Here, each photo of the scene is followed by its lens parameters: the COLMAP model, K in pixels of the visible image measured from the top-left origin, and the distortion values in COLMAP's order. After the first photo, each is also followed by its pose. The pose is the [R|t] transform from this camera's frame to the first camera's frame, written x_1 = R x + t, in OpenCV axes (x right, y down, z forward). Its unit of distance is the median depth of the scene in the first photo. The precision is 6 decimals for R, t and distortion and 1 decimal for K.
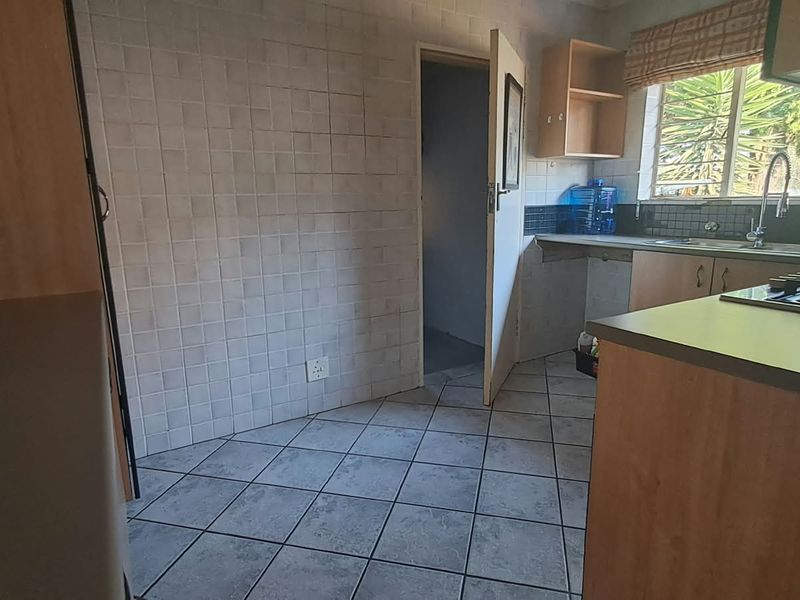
lens RADIAL K [[492.3, 0, 390.0], [0, 492.3, 301.3], [0, 0, 1]] dist [-0.007760, 0.010191]
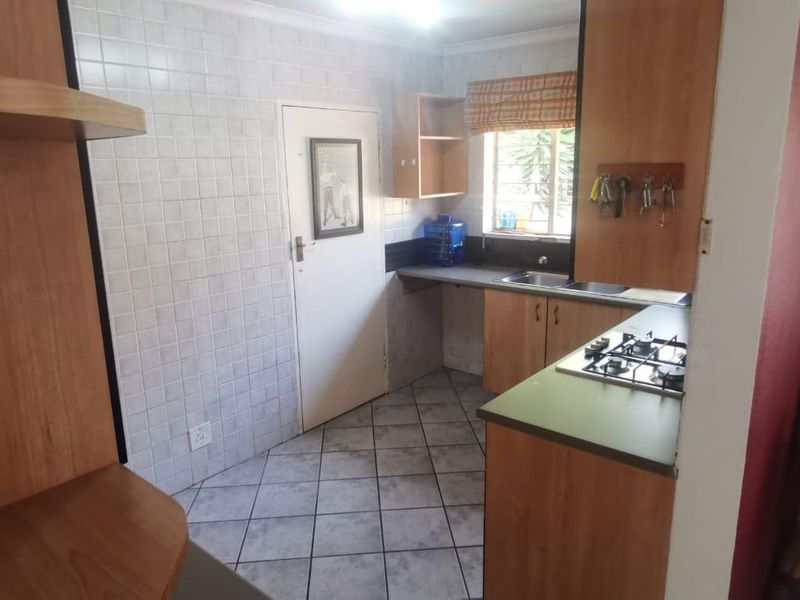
lens RADIAL K [[584.7, 0, 395.5], [0, 584.7, 302.0], [0, 0, 1]] dist [-0.018819, -0.009647]
pose [[0.943142, -0.077673, 0.323186, -0.130430], [0.071559, 0.996961, 0.030778, -0.128181], [-0.324595, -0.005901, 0.945835, -0.196164]]
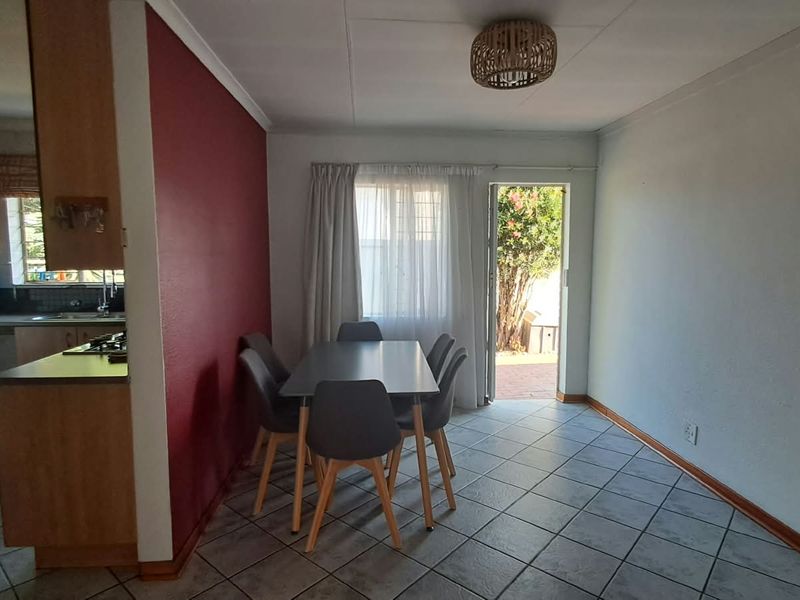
lens RADIAL K [[492.3, 0, 401.9], [0, 492.3, 302.2], [0, 0, 1]] dist [-0.007760, 0.010191]
pose [[0.443997, -0.073203, 0.893033, -0.204467], [0.173505, 0.984817, -0.005536, 0.016862], [-0.879069, 0.157404, 0.449957, -0.493239]]
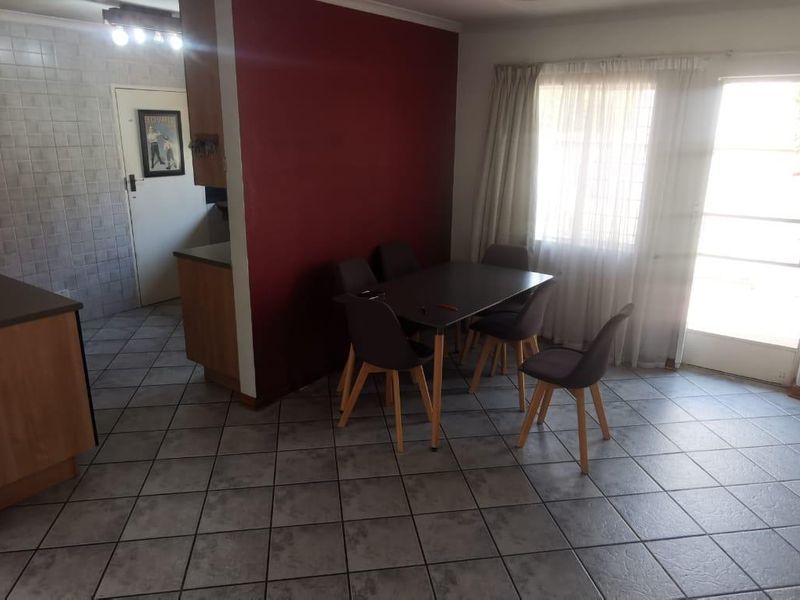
lens RADIAL K [[586.4, 0, 400.9], [0, 586.4, 301.4], [0, 0, 1]] dist [-0.007441, 0.001758]
pose [[0.912584, -0.087207, 0.399482, 0.085476], [0.053396, 0.994042, 0.095022, 0.029700], [-0.405389, -0.065384, 0.911803, -1.059107]]
